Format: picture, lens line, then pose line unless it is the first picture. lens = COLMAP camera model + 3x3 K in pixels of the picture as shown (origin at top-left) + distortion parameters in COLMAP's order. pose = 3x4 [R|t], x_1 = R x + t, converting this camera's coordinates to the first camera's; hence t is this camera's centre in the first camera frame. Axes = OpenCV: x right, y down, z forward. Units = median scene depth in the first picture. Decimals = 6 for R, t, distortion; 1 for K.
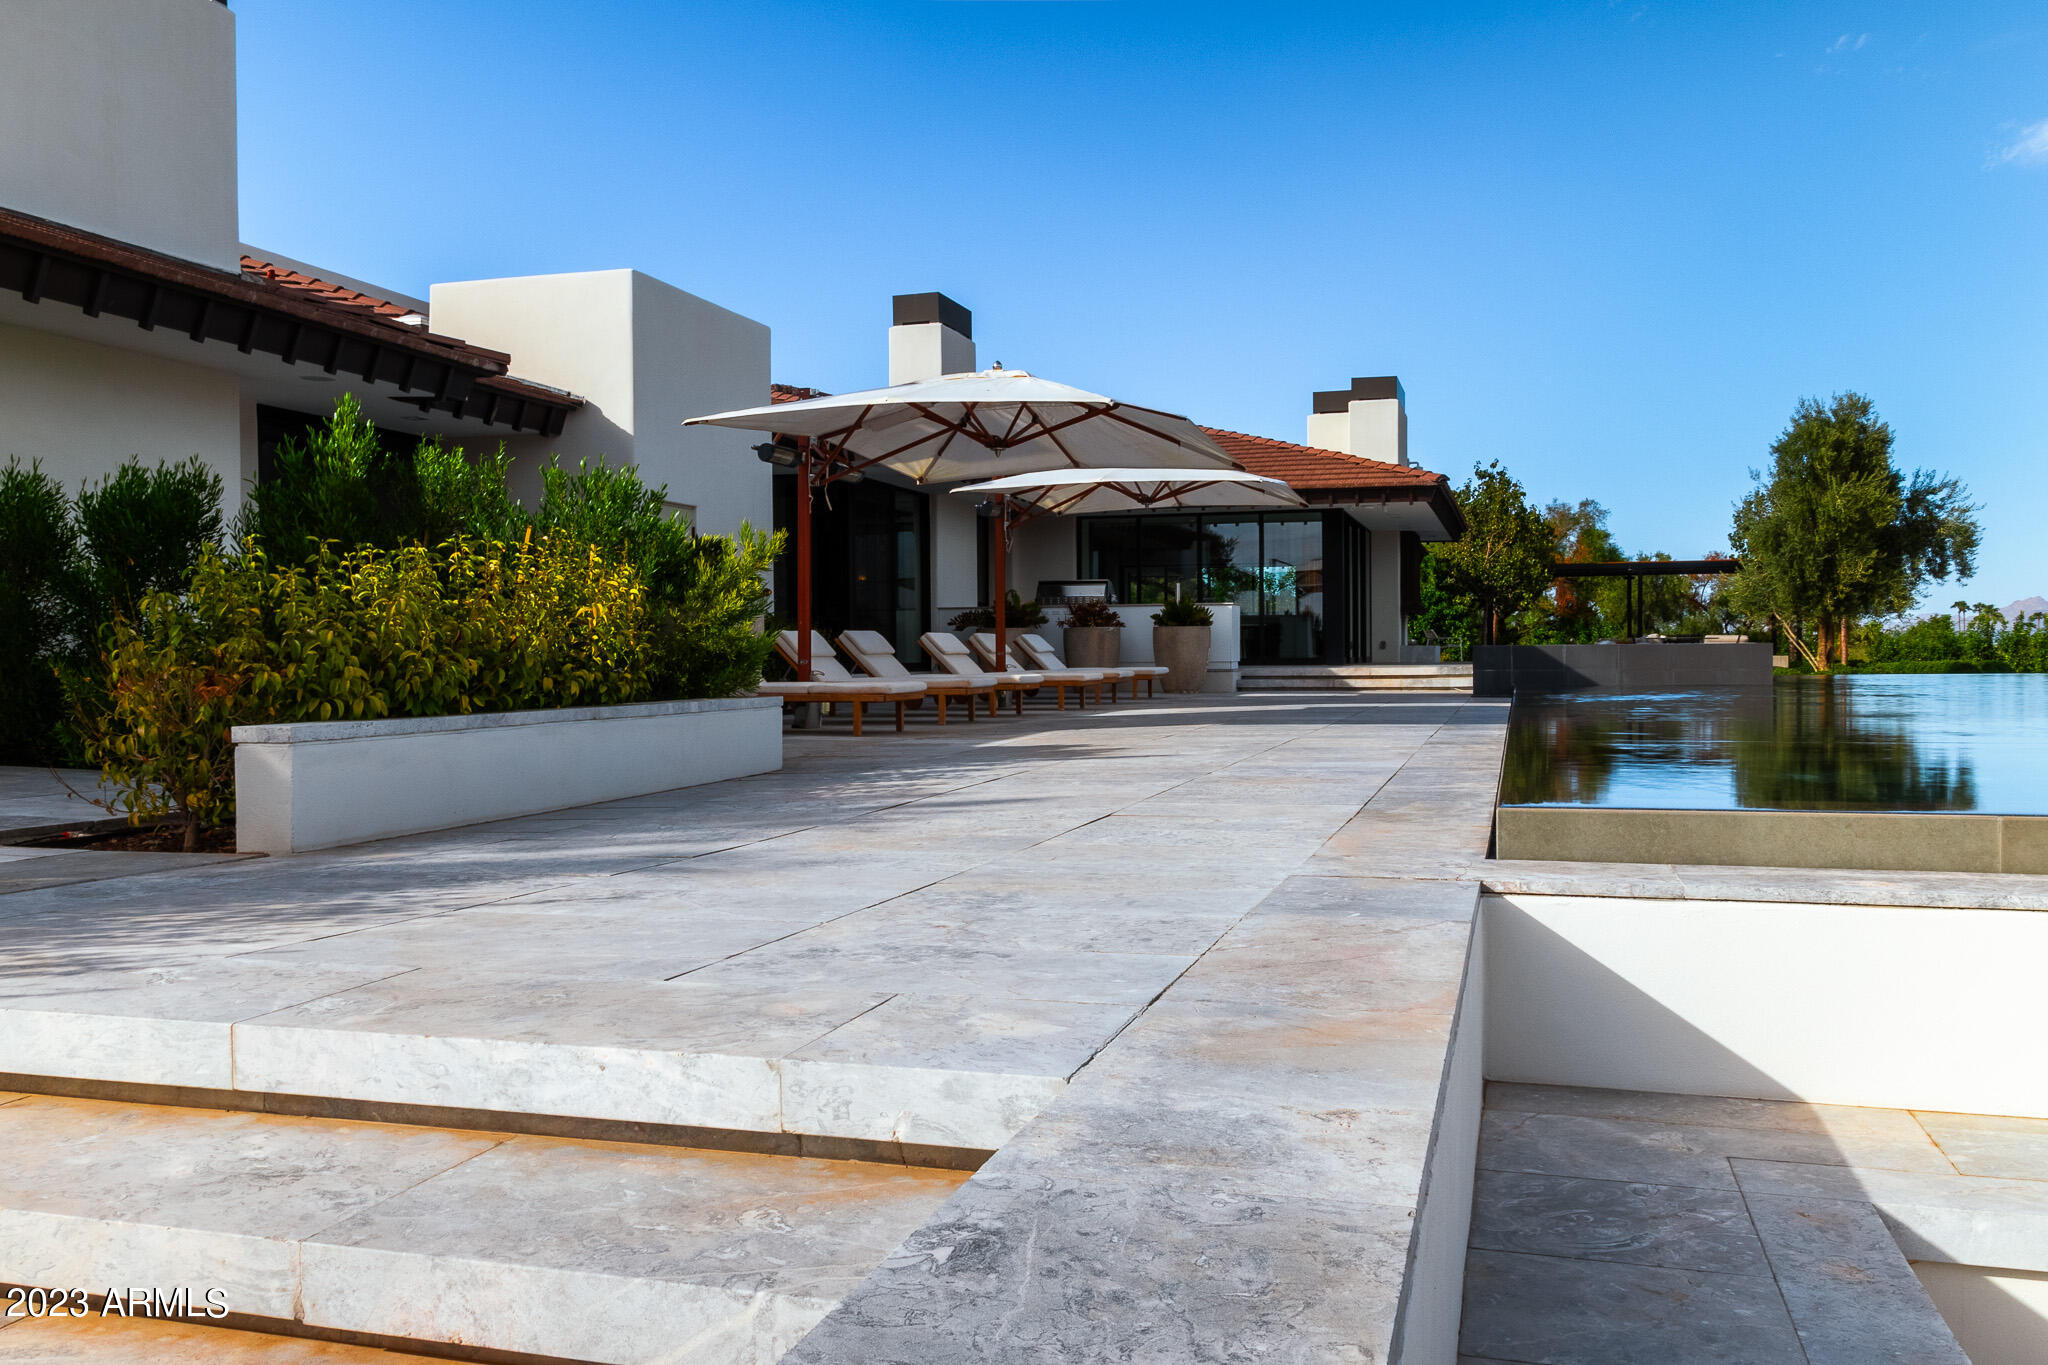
lens RADIAL K [[1657.2, 0, 1024.0], [0, 1657.2, 682.5], [0, 0, 1]] dist [0.002926, 0.001500]
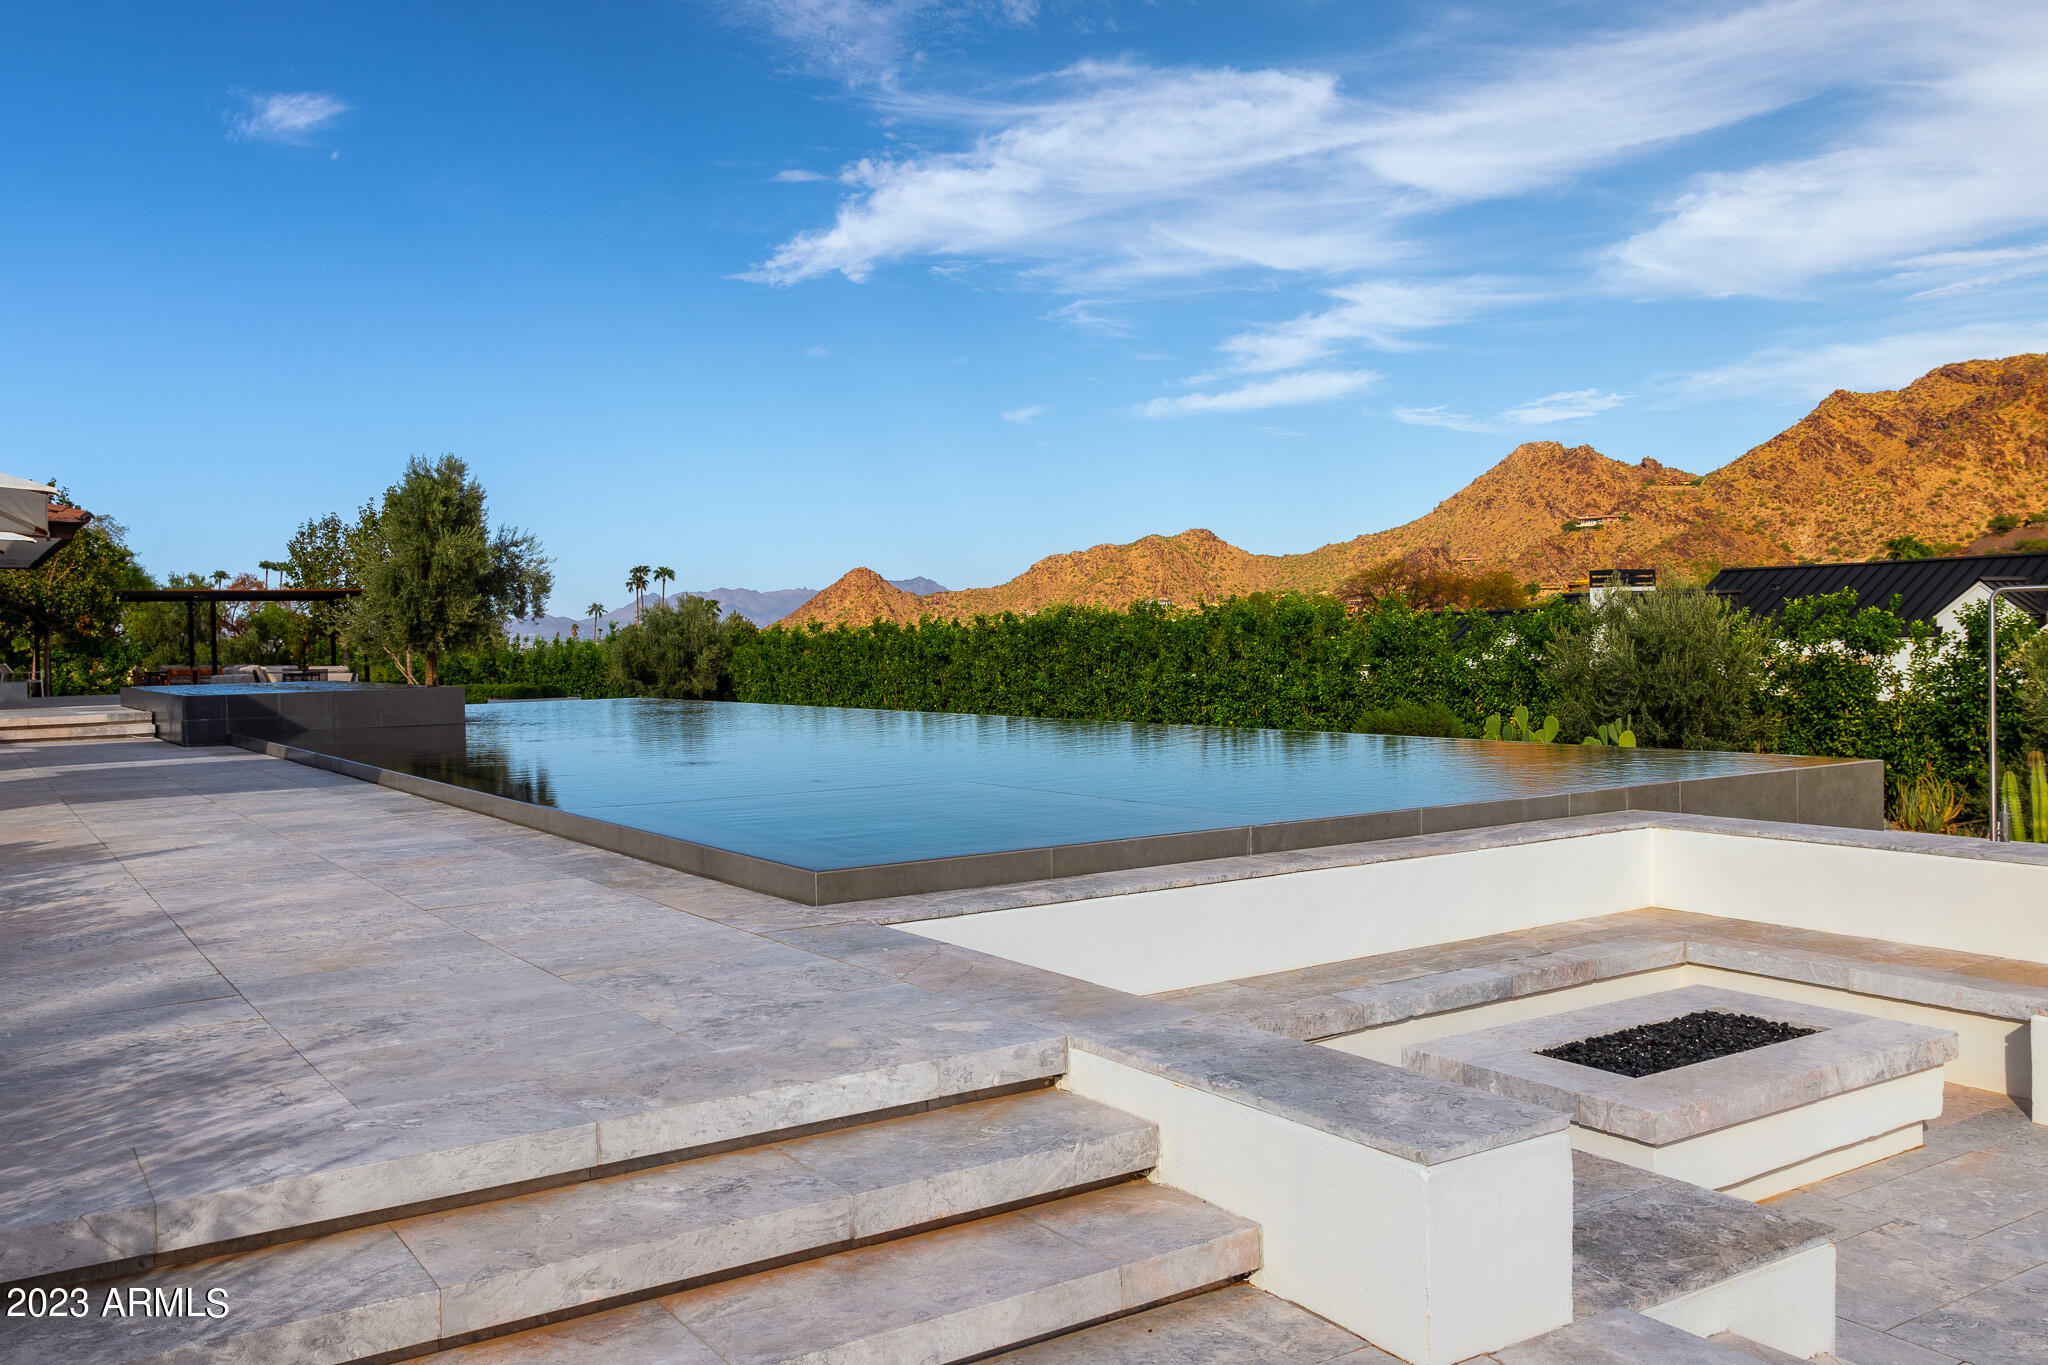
lens RADIAL K [[1657.2, 0, 1024.0], [0, 1657.2, 682.5], [0, 0, 1]] dist [0.002926, 0.001500]
pose [[0.638599, -0.024130, 0.769161, -0.129270], [0.027101, 0.999593, 0.008858, -0.018457], [-0.769062, 0.015188, 0.638993, -0.025265]]
